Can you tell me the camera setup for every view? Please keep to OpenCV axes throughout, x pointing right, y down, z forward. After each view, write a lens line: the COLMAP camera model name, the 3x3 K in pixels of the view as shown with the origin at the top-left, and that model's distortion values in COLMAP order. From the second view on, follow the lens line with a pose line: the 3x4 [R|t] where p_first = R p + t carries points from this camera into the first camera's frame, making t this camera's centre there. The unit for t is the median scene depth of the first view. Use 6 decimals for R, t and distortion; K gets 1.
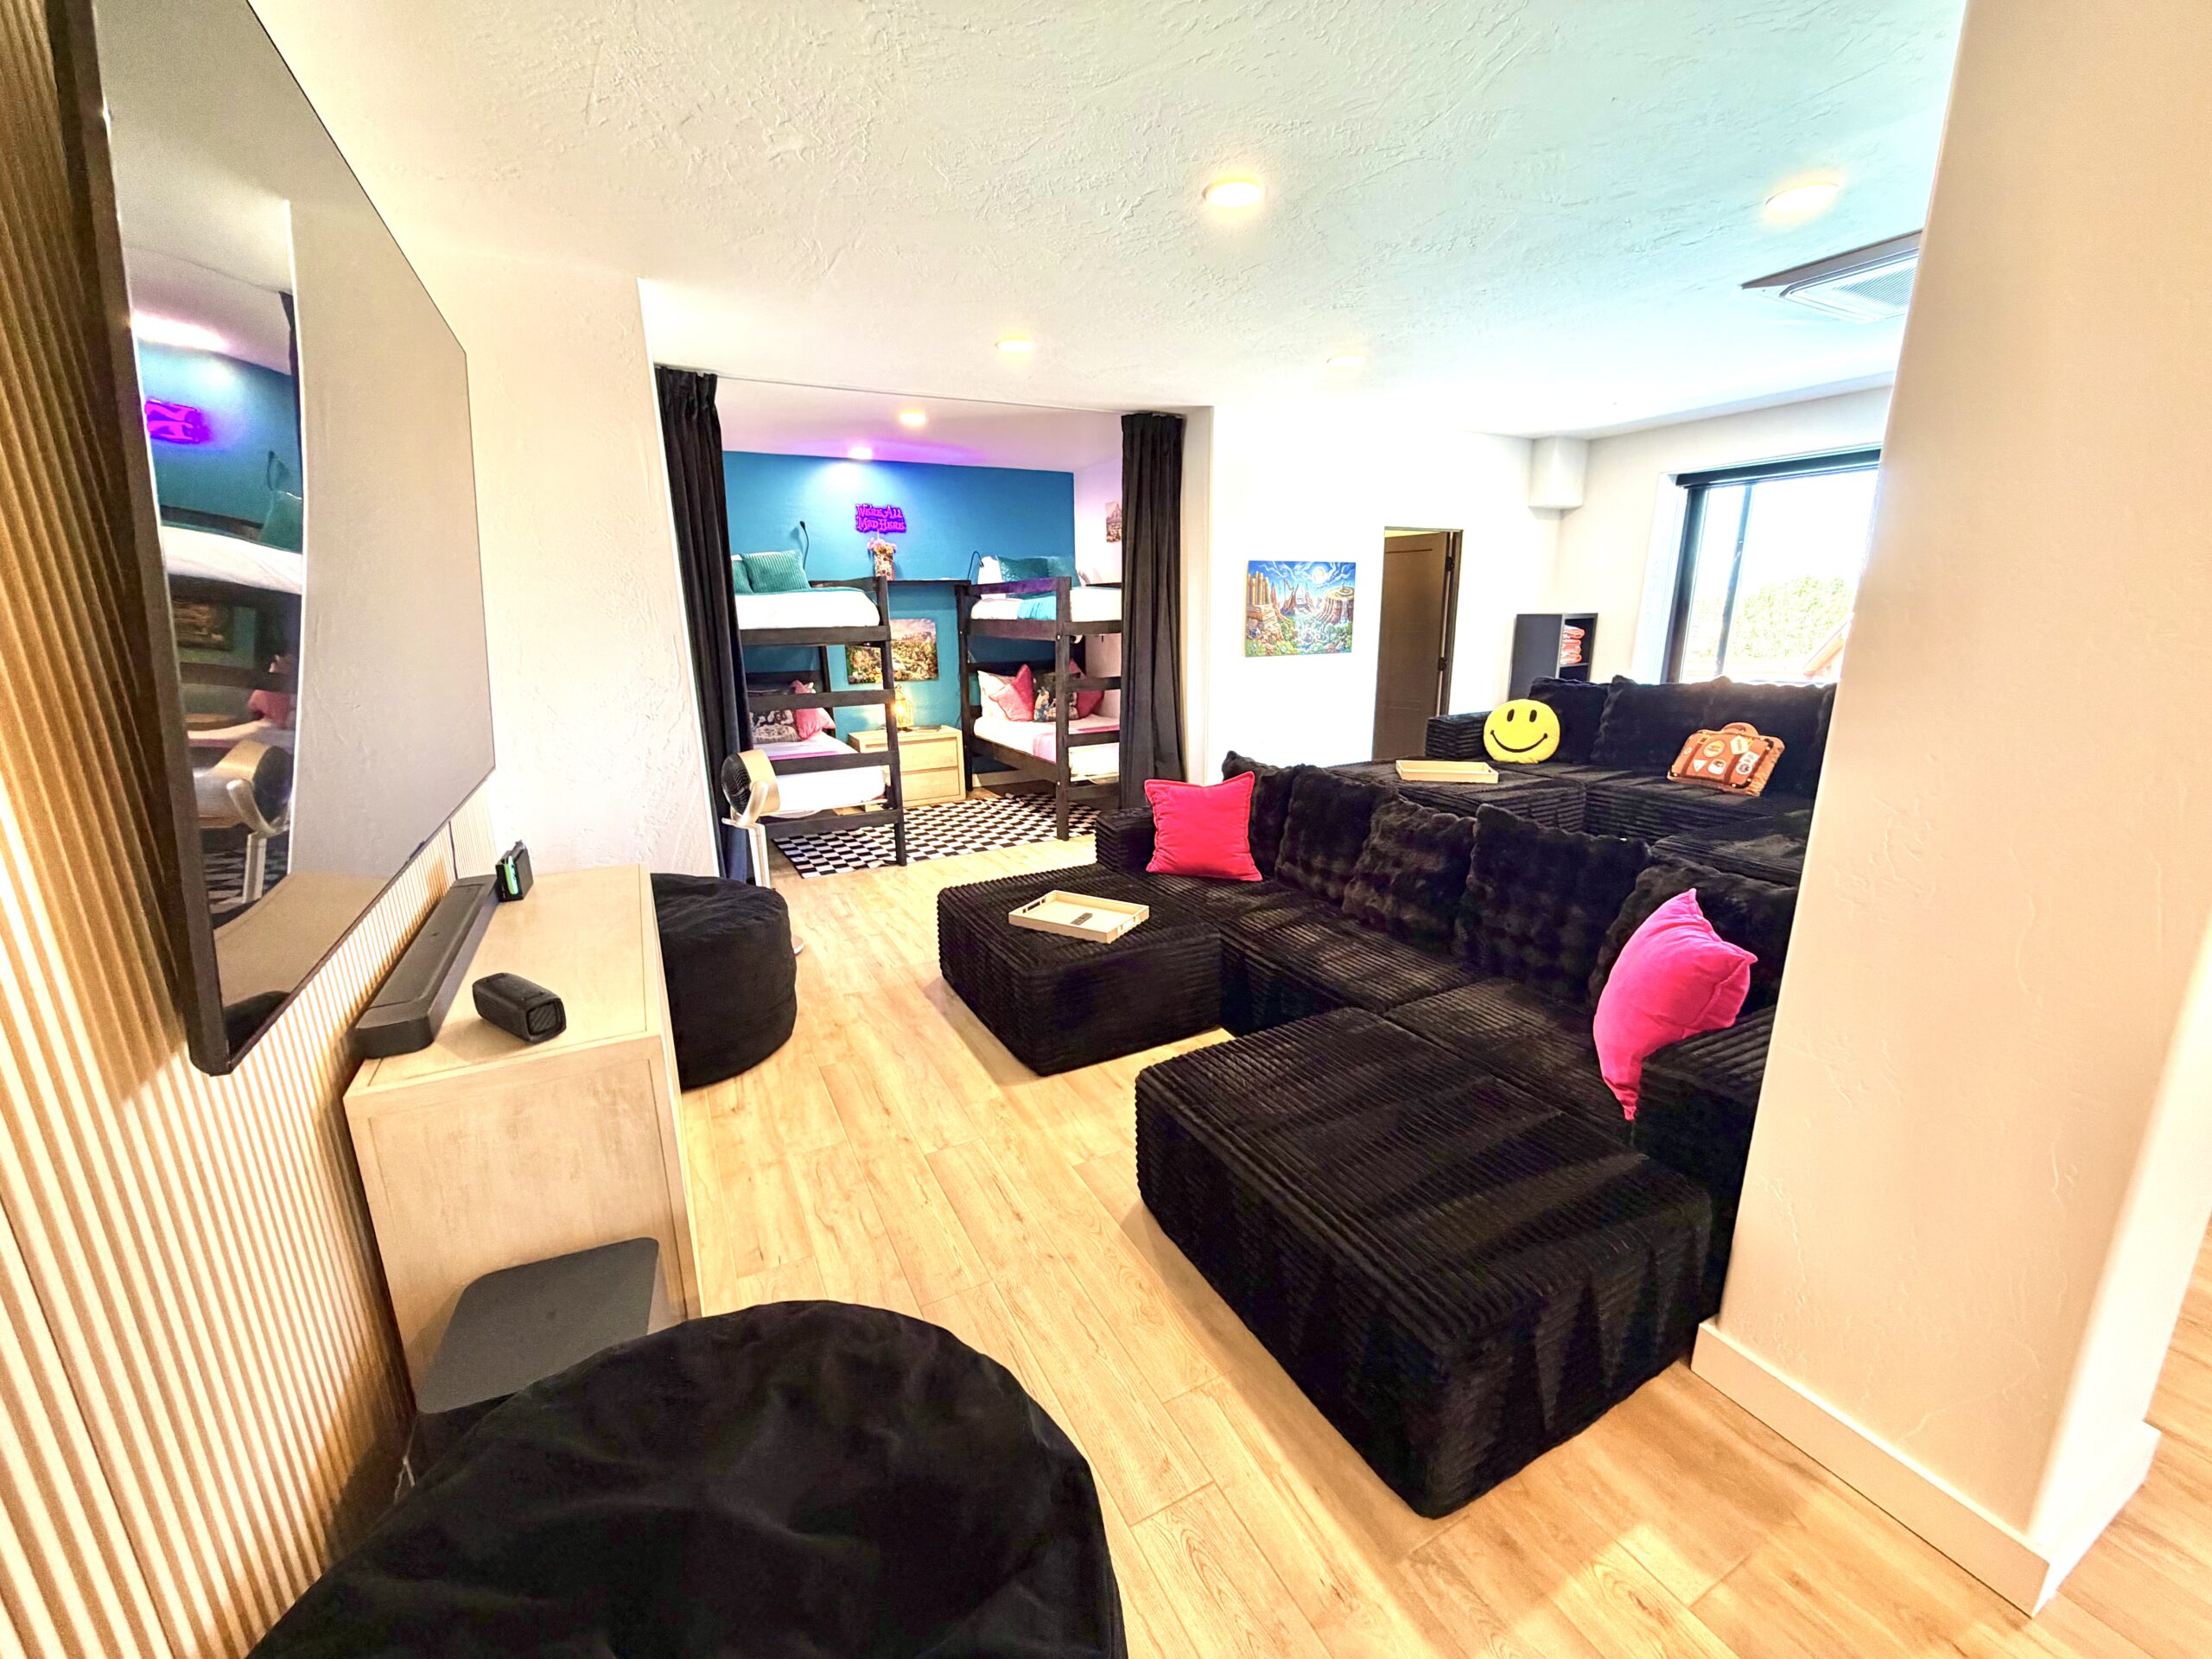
lens RADIAL K [[887.4, 0, 1119.5], [0, 887.4, 832.9], [0, 0, 1]] dist [0.001437, -0.000007]
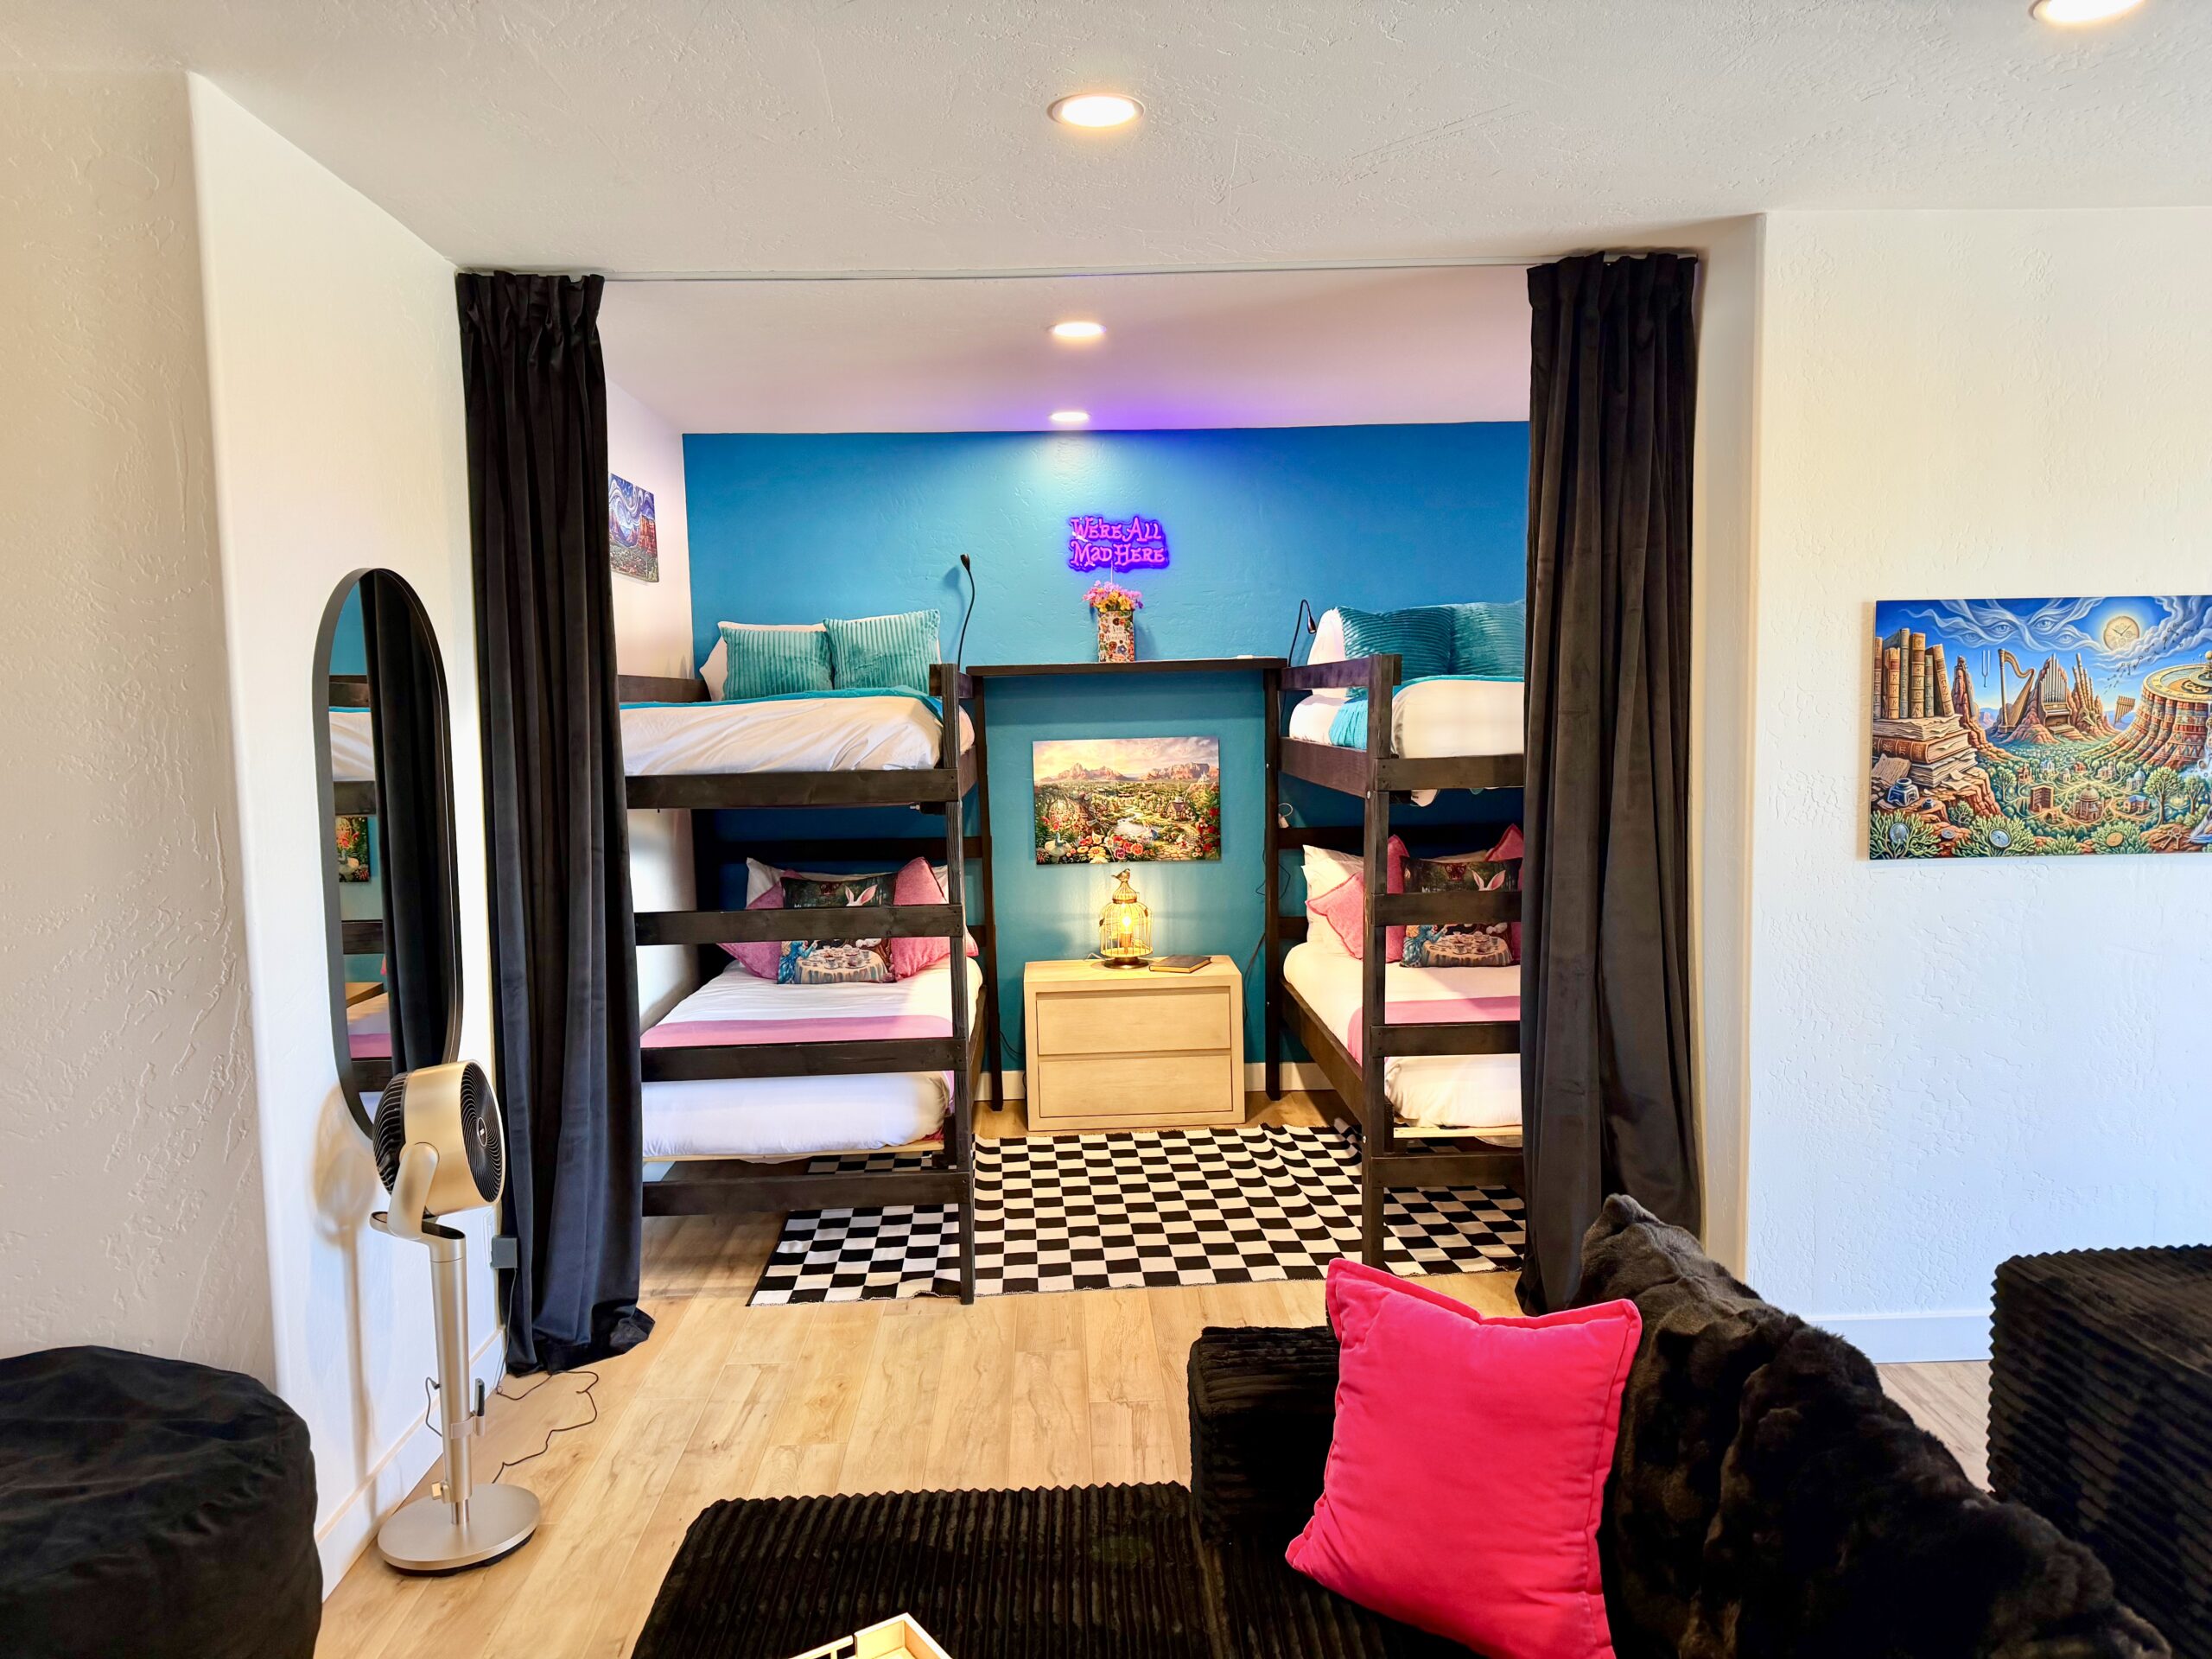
lens RADIAL K [[1571.1, 0, 1099.0], [0, 1571.1, 836.8], [0, 0, 1]] dist [0.037108, -0.010604]
pose [[0.898557, 0.033693, -0.437561, 0.139107], [-0.100224, 0.986454, -0.129857, -0.089149], [0.427258, 0.160538, 0.889763, 0.280987]]
